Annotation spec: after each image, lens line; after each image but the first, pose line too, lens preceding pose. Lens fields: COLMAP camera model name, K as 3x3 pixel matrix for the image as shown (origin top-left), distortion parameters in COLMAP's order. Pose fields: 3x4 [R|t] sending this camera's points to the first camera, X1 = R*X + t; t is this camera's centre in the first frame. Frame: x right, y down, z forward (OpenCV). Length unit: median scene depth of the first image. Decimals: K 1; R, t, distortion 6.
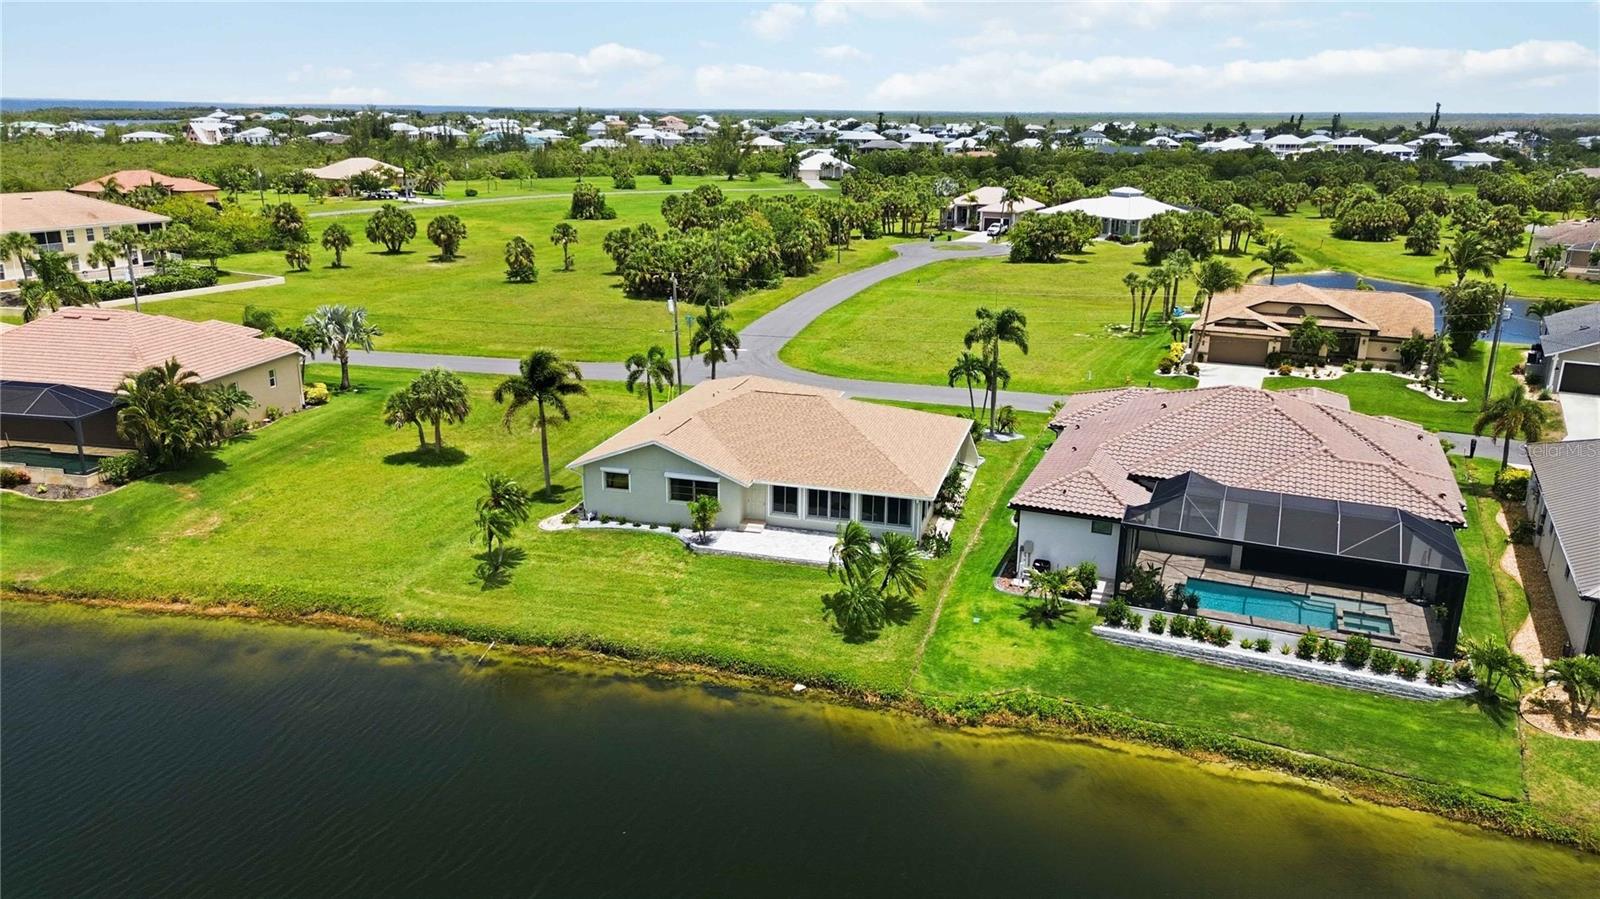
lens RADIAL K [[1109.1, 0, 800.0], [0, 1109.1, 449.5], [0, 0, 1]] dist [0.112821, -0.192144]
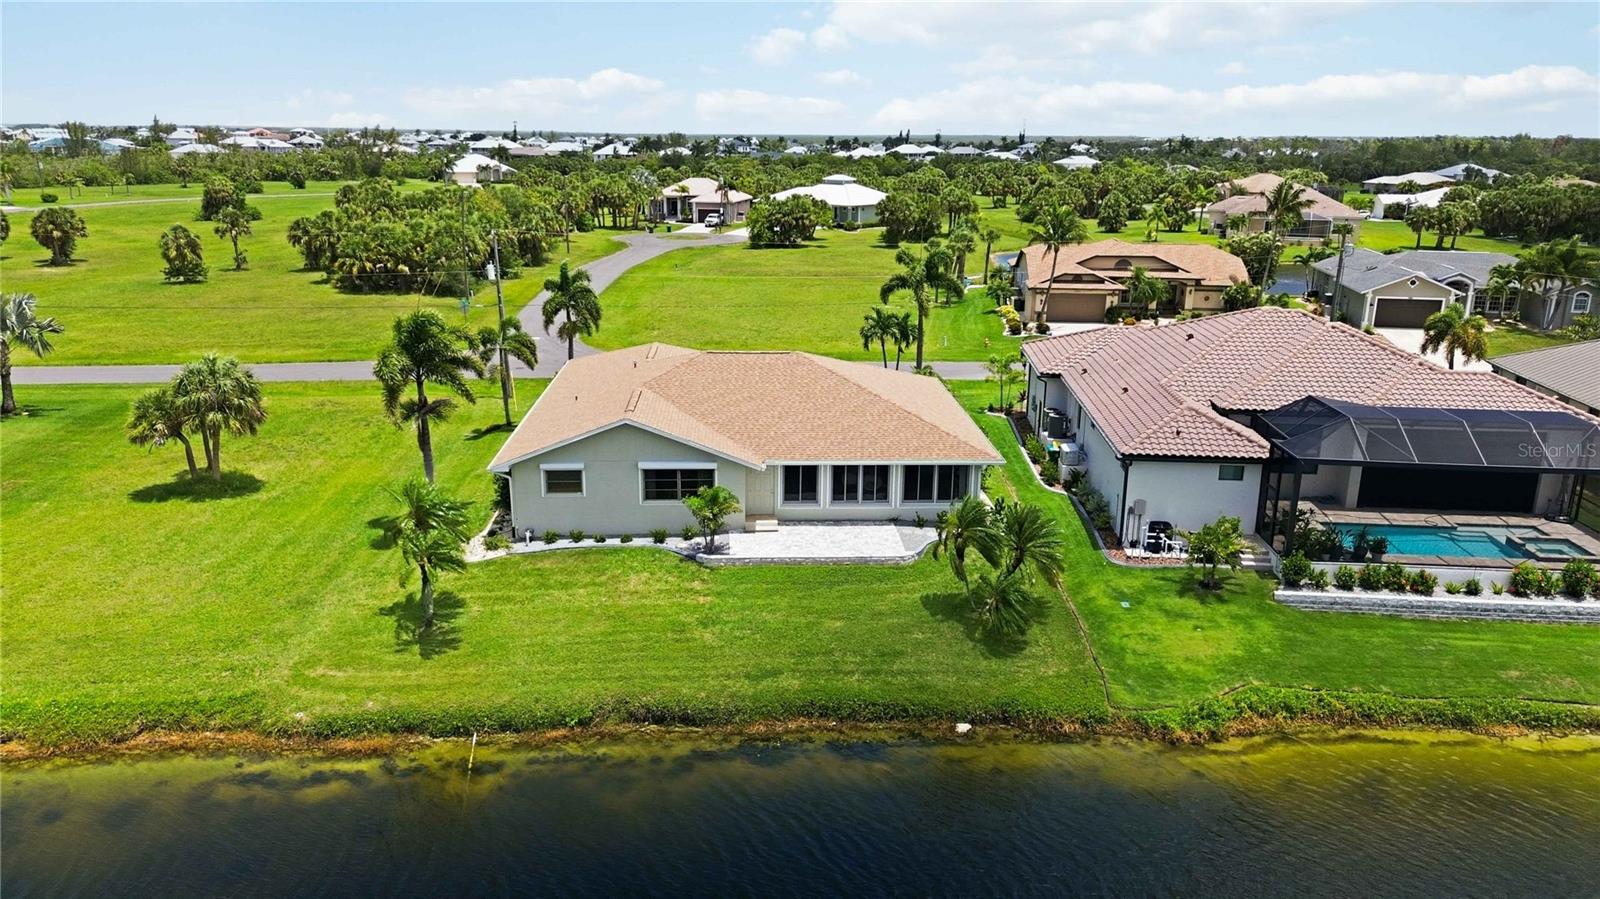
lens RADIAL K [[1119.9, 0, 800.0], [0, 1119.9, 449.5], [0, 0, 1]] dist [0.075149, -0.075041]
pose [[0.948484, -0.086064, 0.304911, -0.243135], [0.090987, 0.995850, -0.001944, 0.023391], [-0.303478, 0.029587, 0.952379, 0.275488]]
